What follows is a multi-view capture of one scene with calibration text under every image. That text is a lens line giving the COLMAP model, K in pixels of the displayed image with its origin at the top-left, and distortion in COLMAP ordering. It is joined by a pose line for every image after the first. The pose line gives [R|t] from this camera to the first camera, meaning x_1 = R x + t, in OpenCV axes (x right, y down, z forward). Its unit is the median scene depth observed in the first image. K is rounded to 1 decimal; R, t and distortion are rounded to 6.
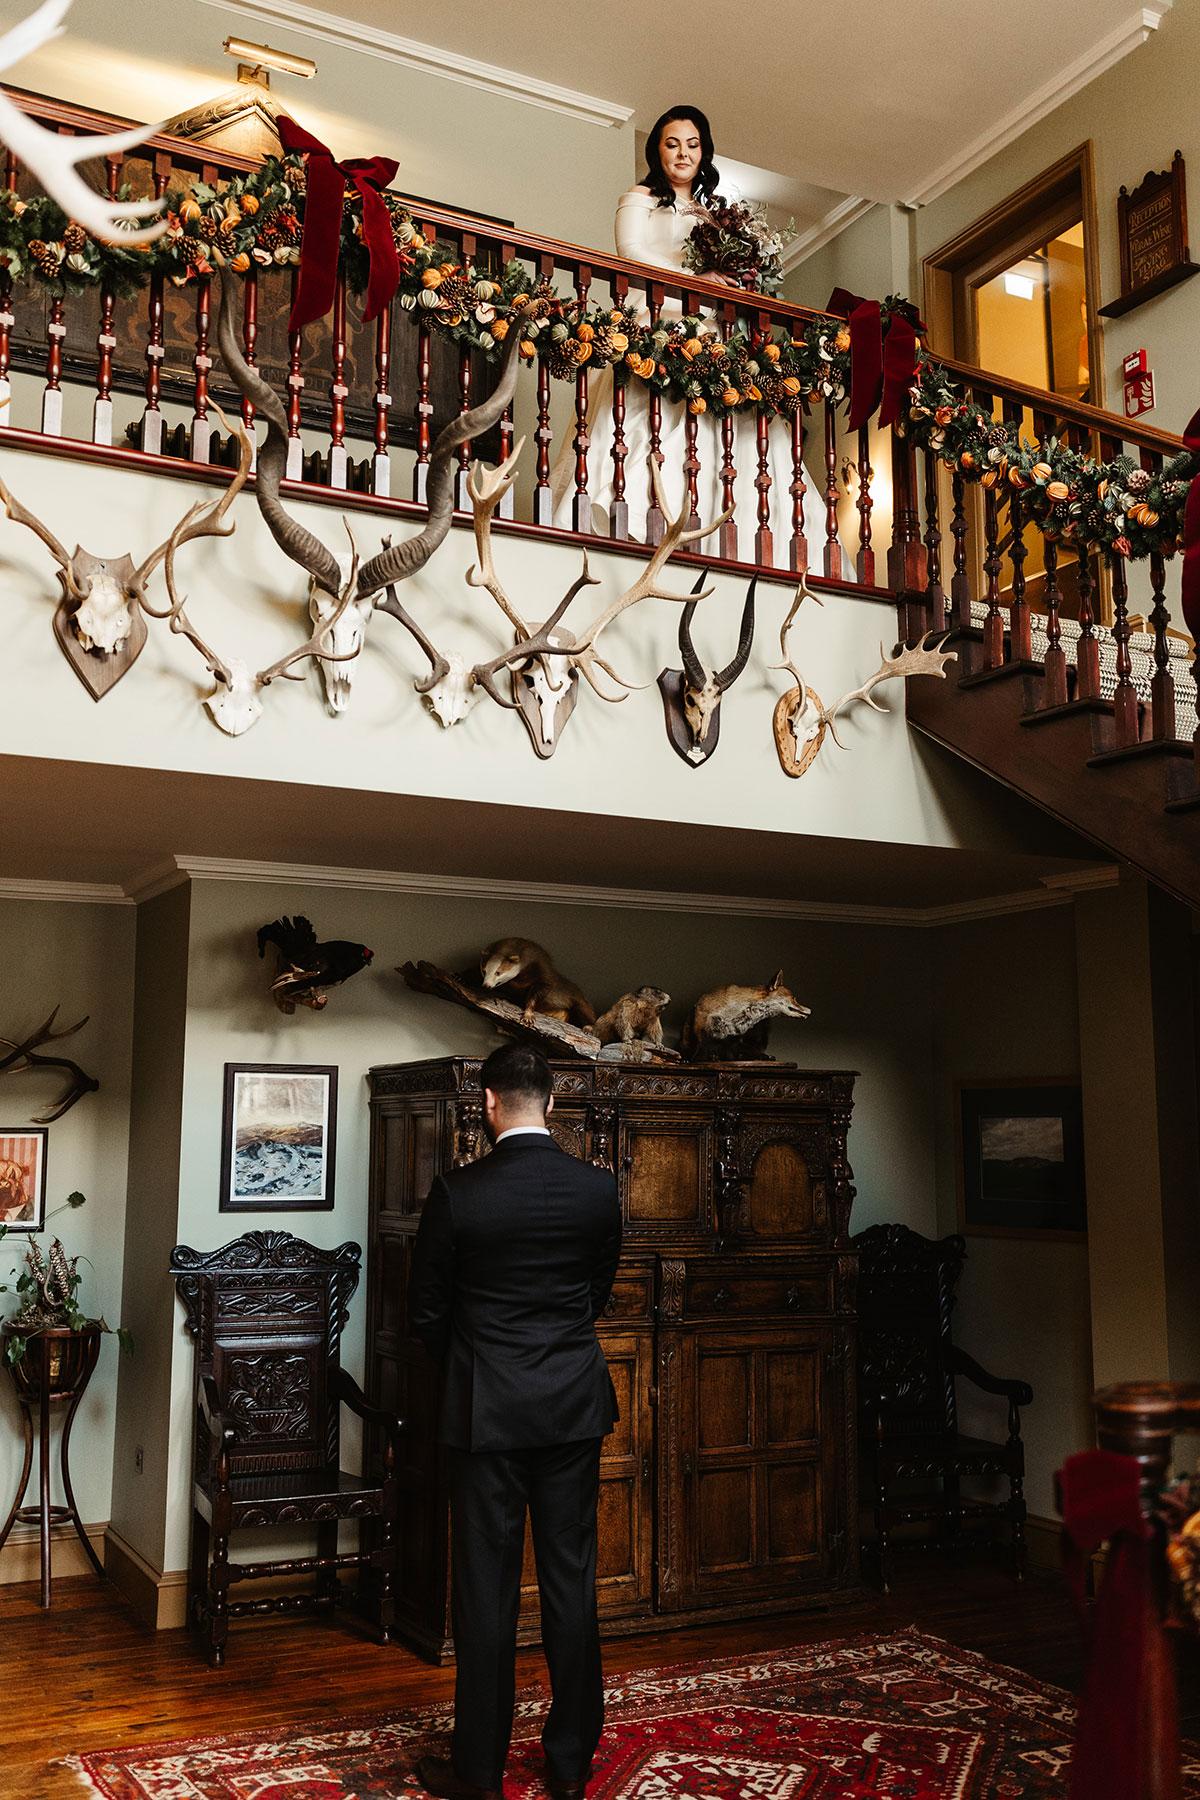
lens RADIAL K [[1699.2, 0, 605.6], [0, 1699.2, 990.9], [0, 0, 1]] dist [0.014290, -0.010454]
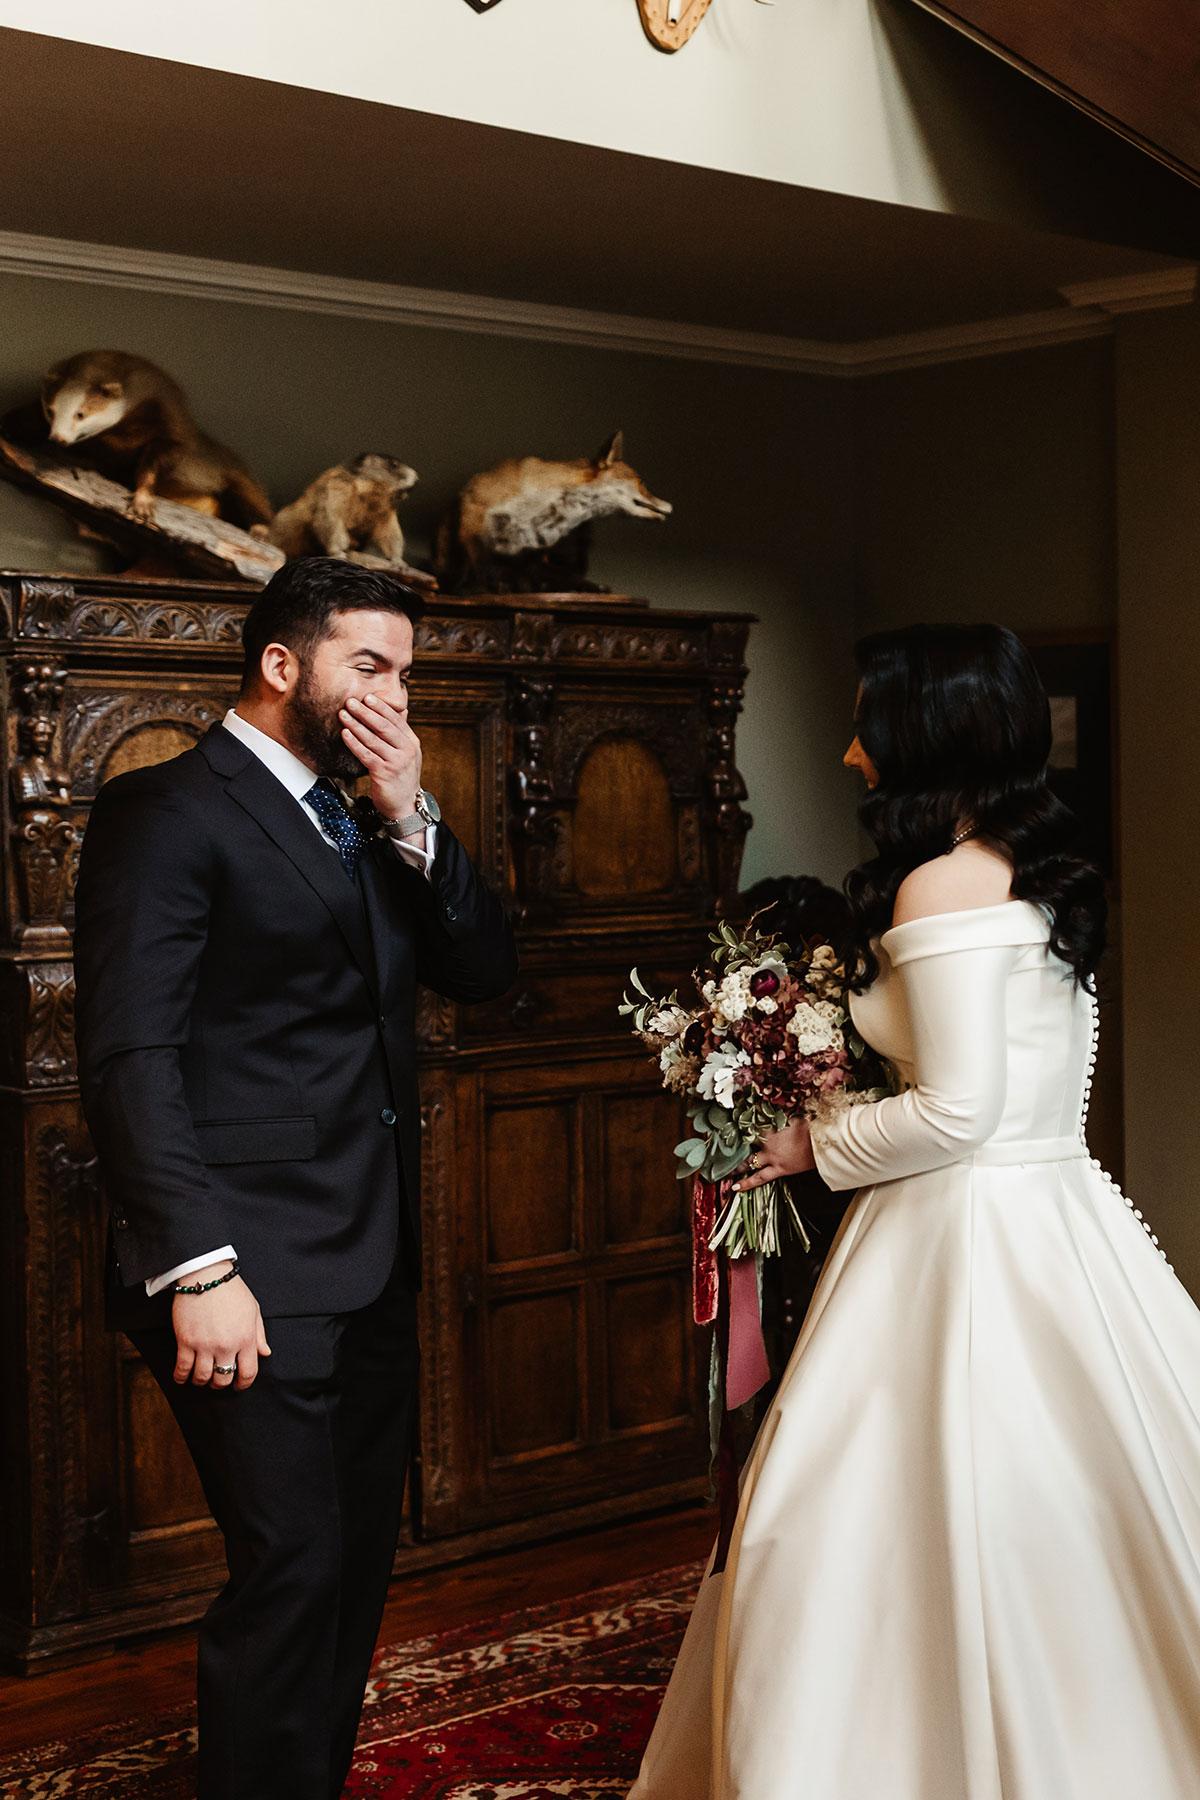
lens RADIAL K [[1699.2, 0, 605.6], [0, 1699.2, 990.9], [0, 0, 1]] dist [0.014290, -0.010454]
pose [[0.942420, -0.033355, 0.332763, -0.096836], [-0.020765, 0.987258, 0.157766, 0.083377], [-0.333786, -0.155592, 0.929720, 0.455375]]
